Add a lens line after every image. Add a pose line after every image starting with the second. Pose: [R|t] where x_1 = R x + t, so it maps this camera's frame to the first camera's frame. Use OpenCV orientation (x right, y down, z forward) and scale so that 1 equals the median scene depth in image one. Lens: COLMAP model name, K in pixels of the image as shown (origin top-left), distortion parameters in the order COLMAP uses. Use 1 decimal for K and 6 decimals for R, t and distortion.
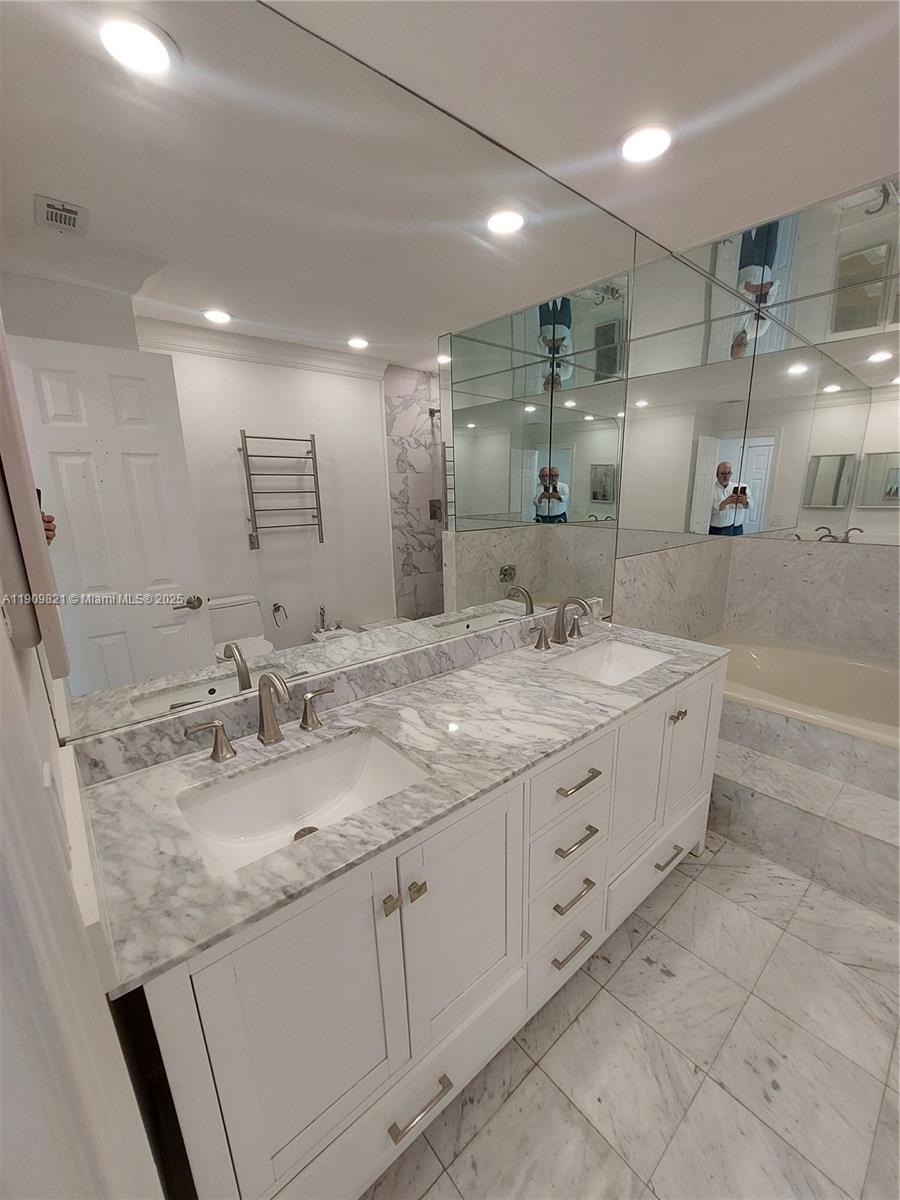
lens RADIAL K [[485.5, 0, 466.5], [0, 485.5, 609.7], [0, 0, 1]] dist [-0.009012, 0.000003]
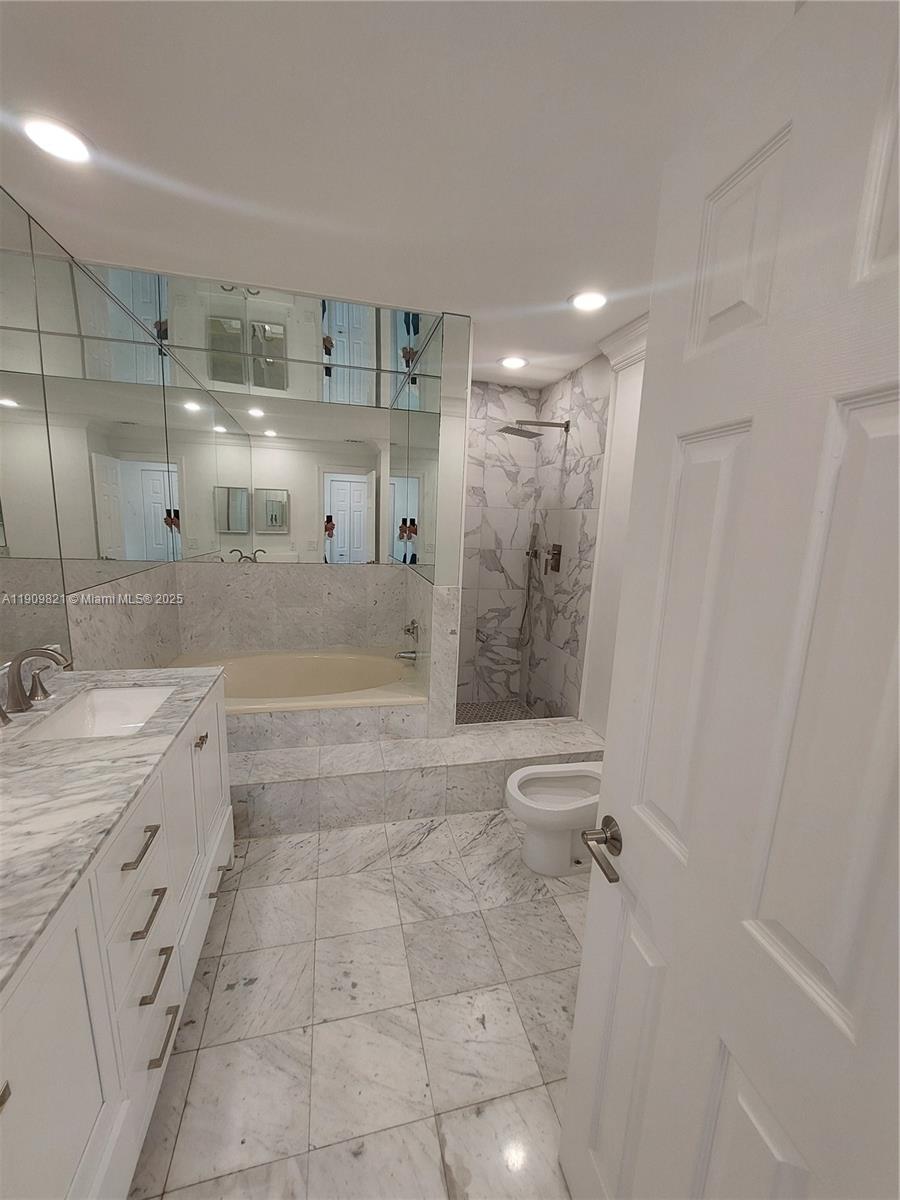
lens RADIAL K [[488.8, 0, 460.2], [0, 488.8, 615.0], [0, 0, 1]] dist [-0.001008, -0.000105]
pose [[0.453106, -0.140000, 0.880395, -0.164828], [0.169739, 0.983073, 0.068970, -0.017257], [-0.875148, 0.118186, 0.469199, 0.013993]]
